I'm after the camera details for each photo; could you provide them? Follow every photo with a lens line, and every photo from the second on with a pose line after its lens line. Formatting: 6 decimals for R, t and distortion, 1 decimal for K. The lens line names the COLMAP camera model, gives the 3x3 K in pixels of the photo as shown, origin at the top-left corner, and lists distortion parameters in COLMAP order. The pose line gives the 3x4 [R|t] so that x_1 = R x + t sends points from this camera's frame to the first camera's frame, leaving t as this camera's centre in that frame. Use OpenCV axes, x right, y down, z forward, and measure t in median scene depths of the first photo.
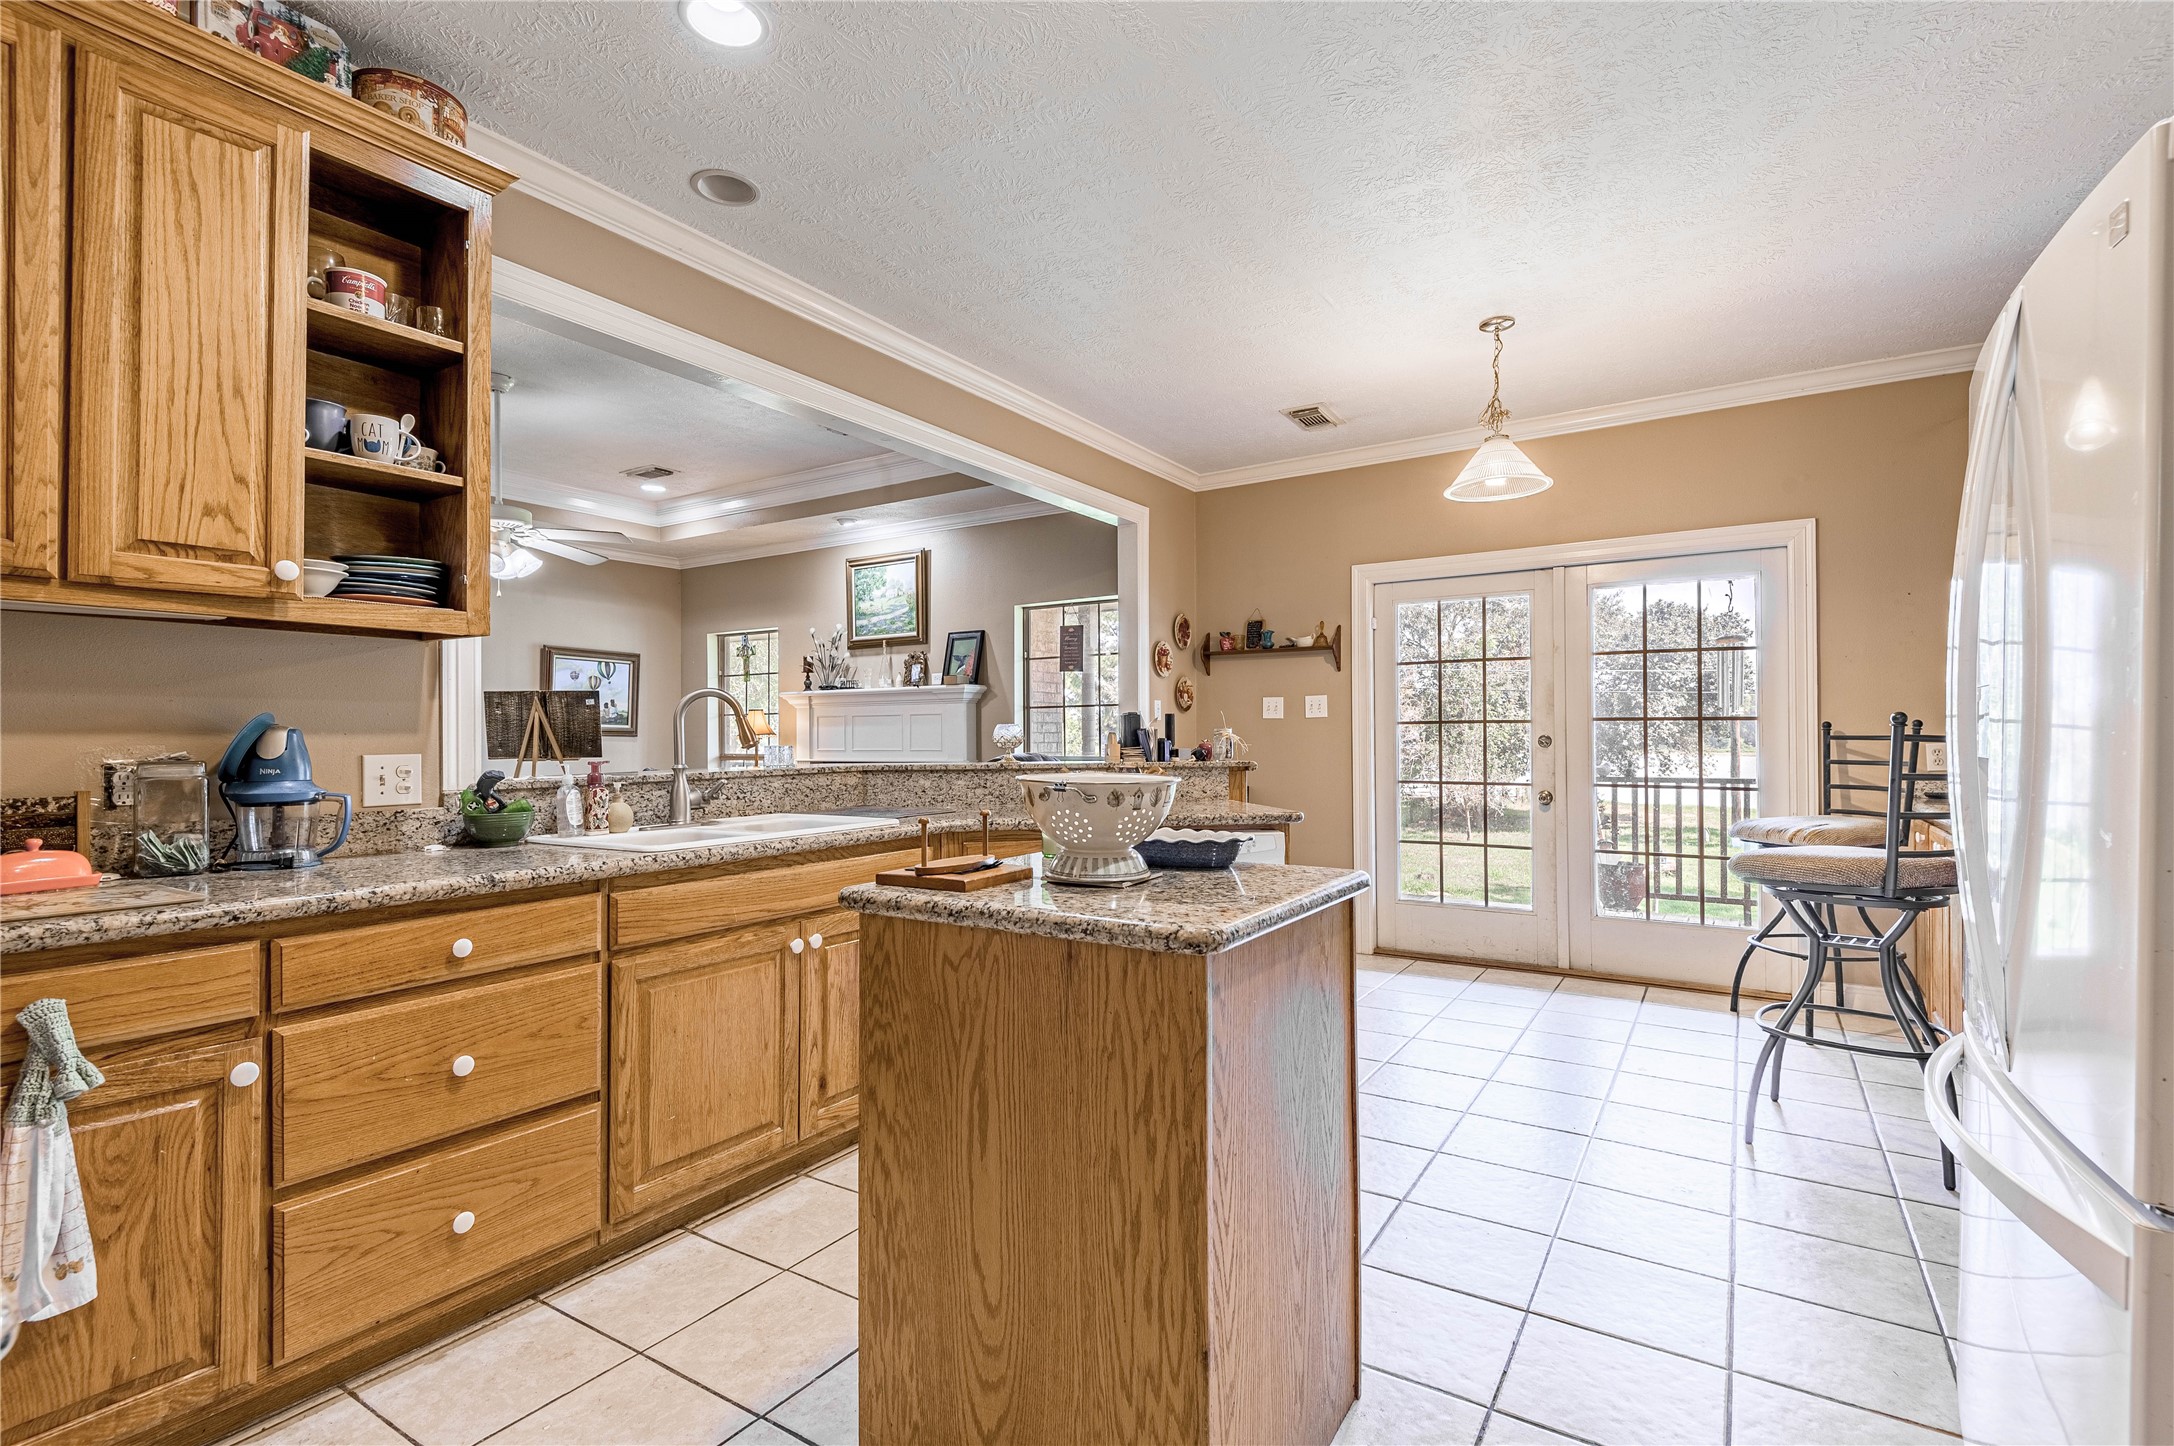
lens RADIAL K [[992.0, 0, 1087.7], [0, 992.0, 732.2], [0, 0, 1]] dist [0.017867, -0.013856]
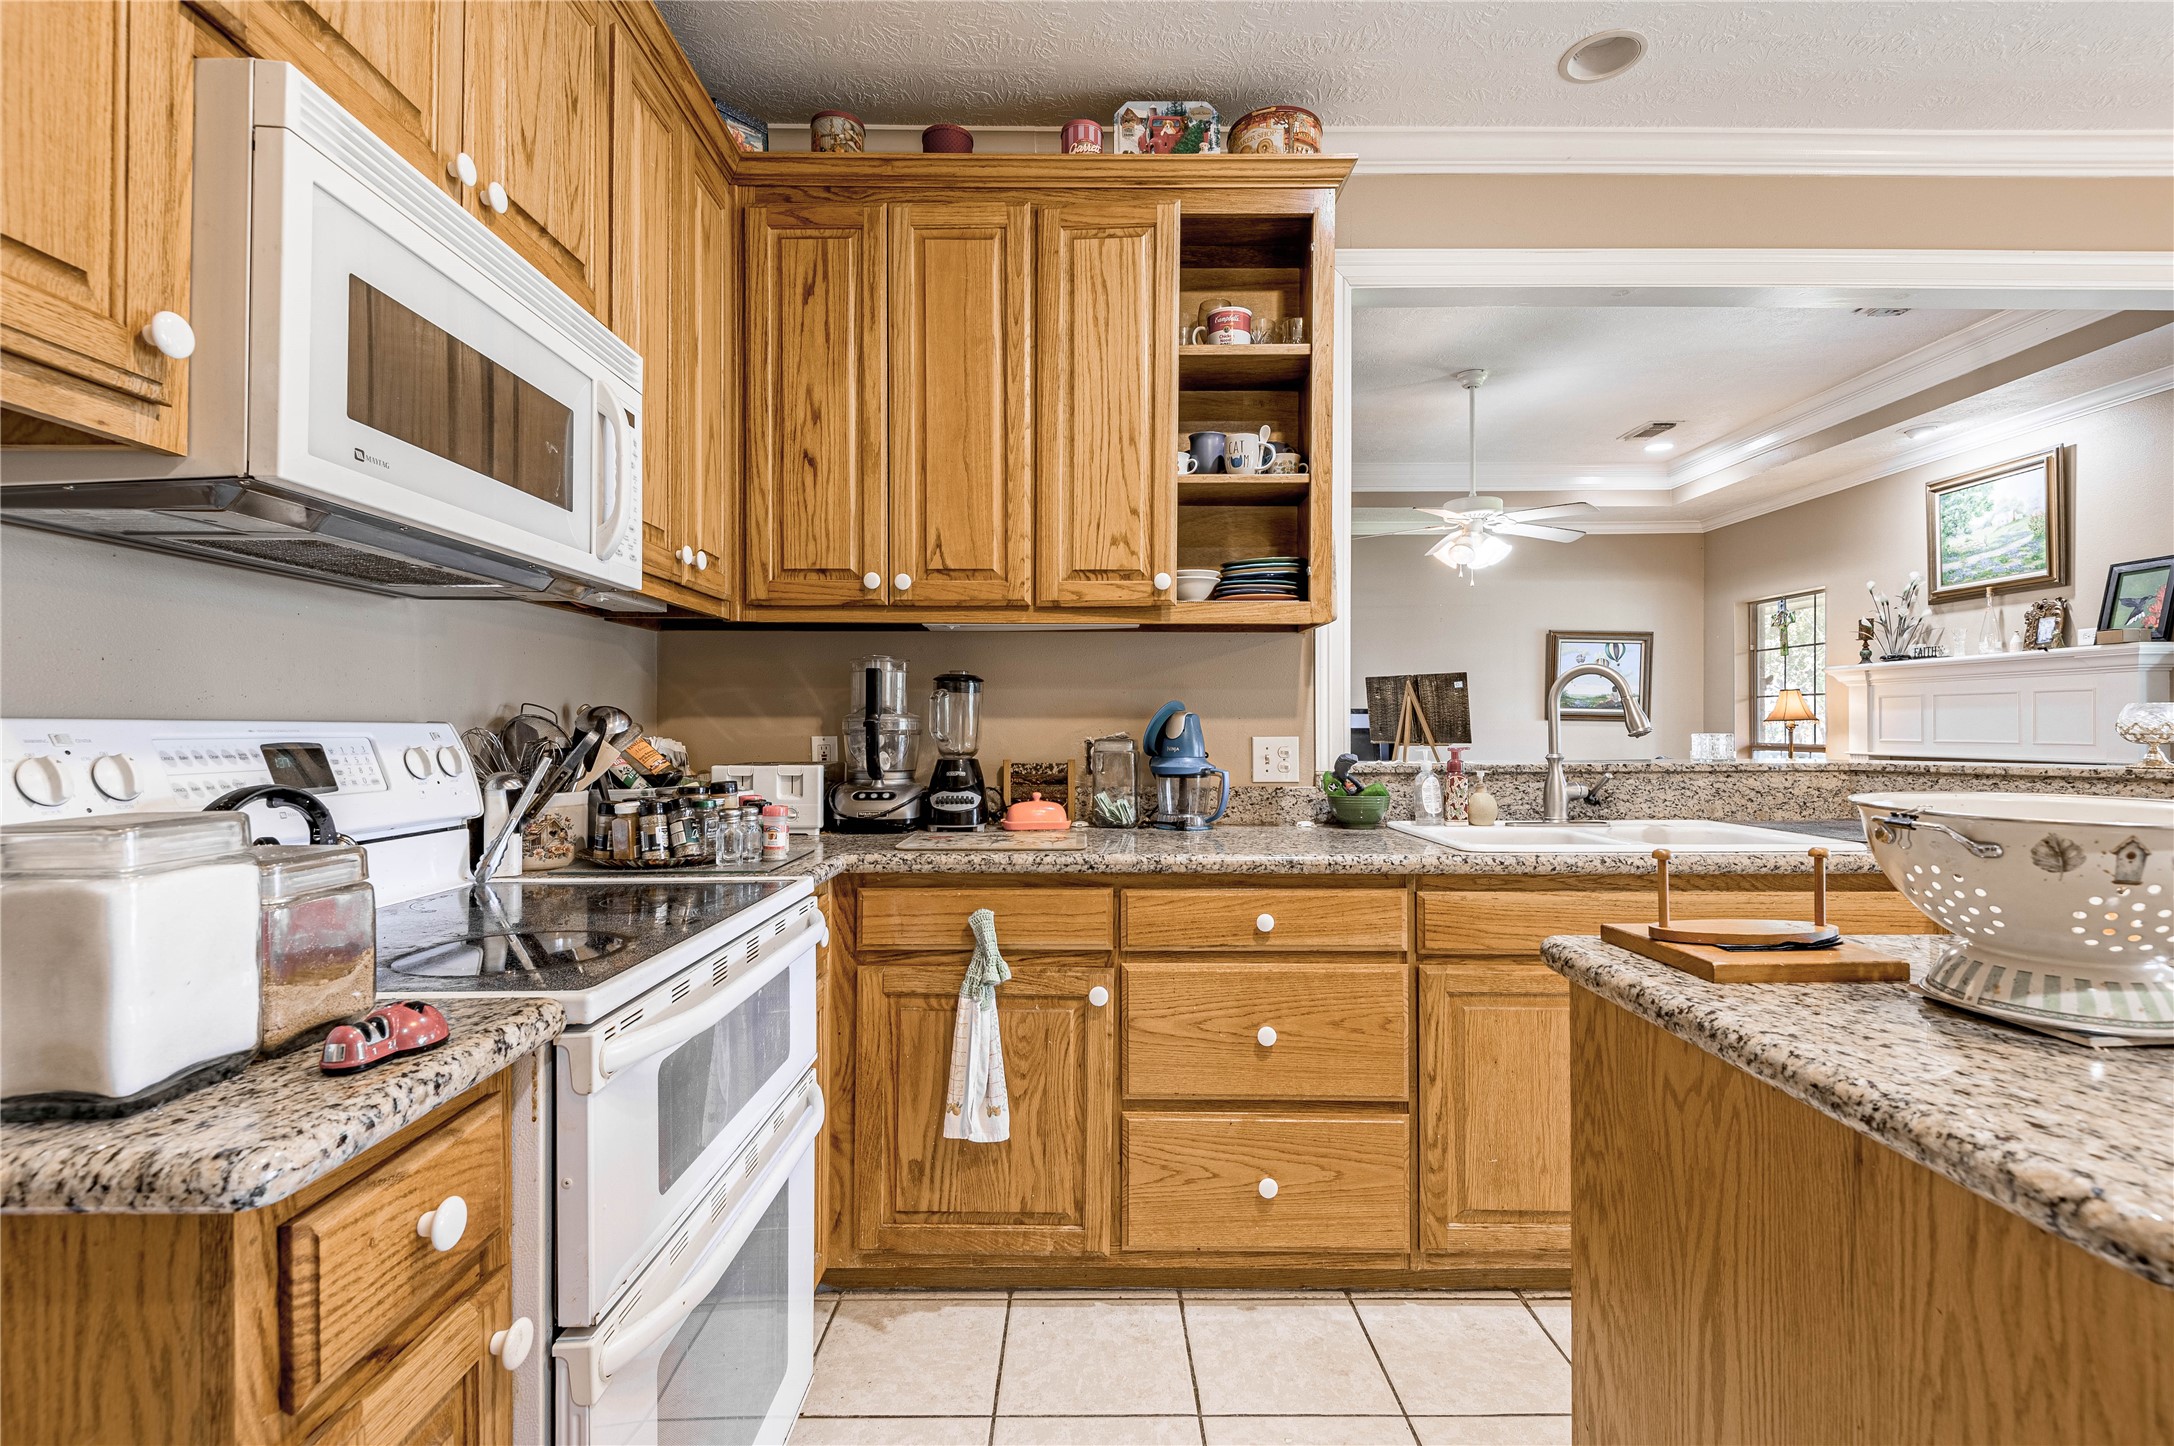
lens RADIAL K [[982.0, 0, 1088.8], [0, 982.0, 720.5], [0, 0, 1]] dist [0.035087, -0.023799]
pose [[0.549020, 0.002247, -0.835806, 0.119309], [0.000276, 0.999996, 0.002869, 0.001229], [0.835809, -0.001806, 0.549017, 0.251287]]
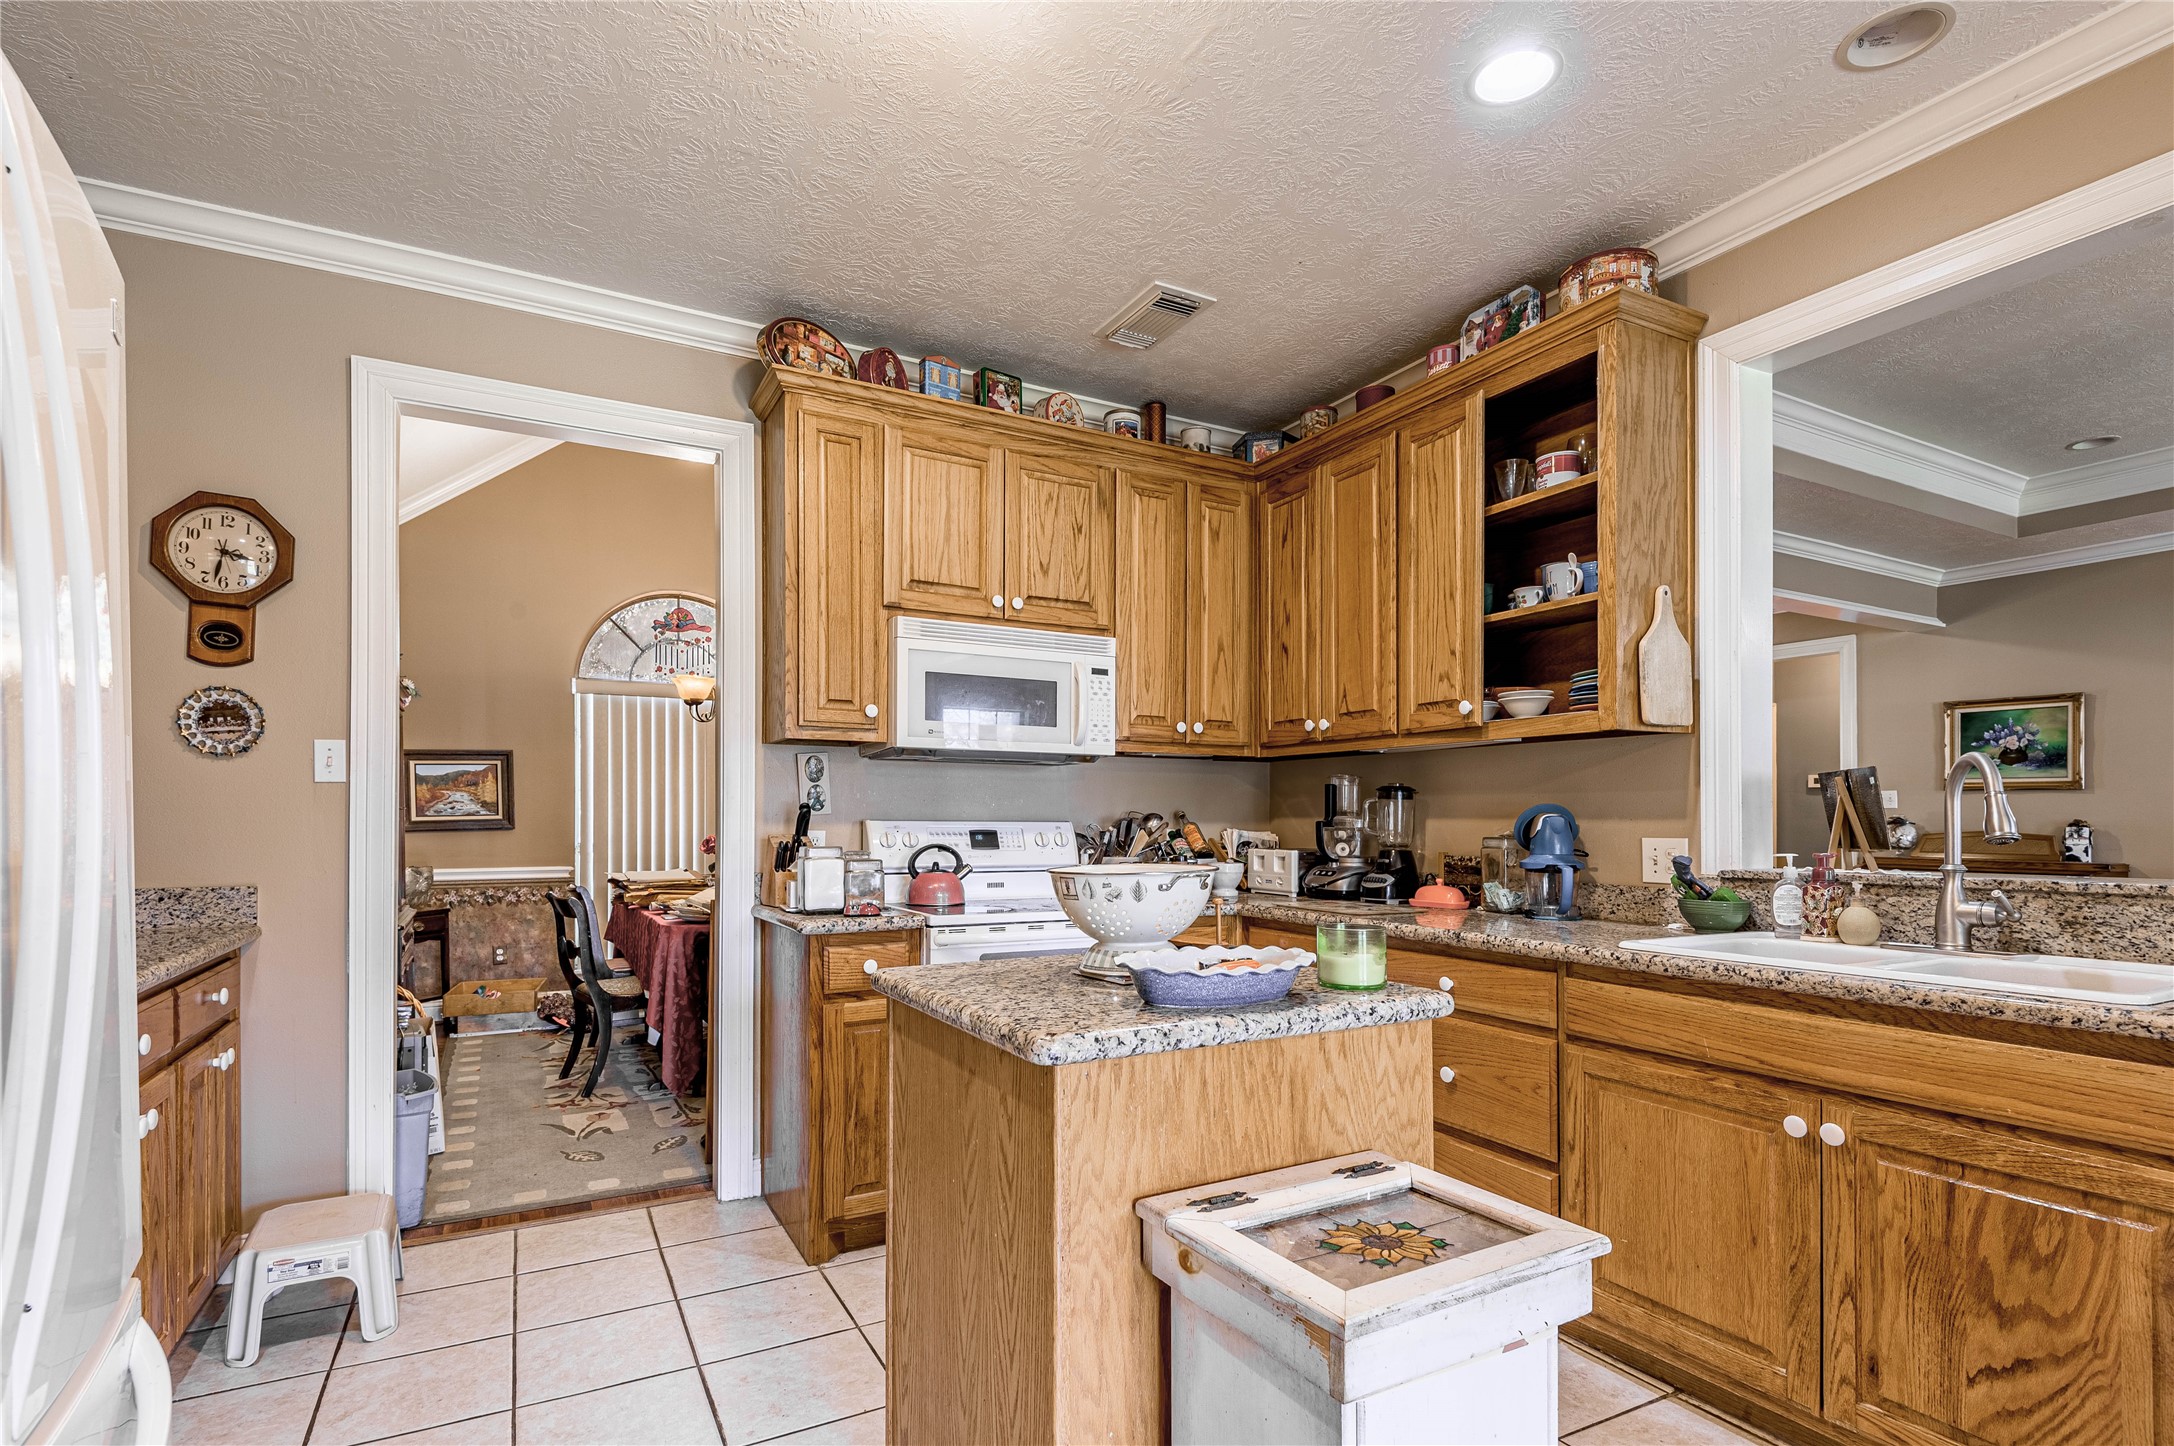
lens RADIAL K [[1019.1, 0, 1078.8], [0, 1019.1, 820.0], [0, 0, 1]] dist [0.001364, -0.000036]
pose [[-0.477051, 0.005238, -0.878860, 0.696296], [0.003826, 0.999985, 0.003883, -0.005151], [0.878867, -0.001511, -0.477064, 1.090876]]
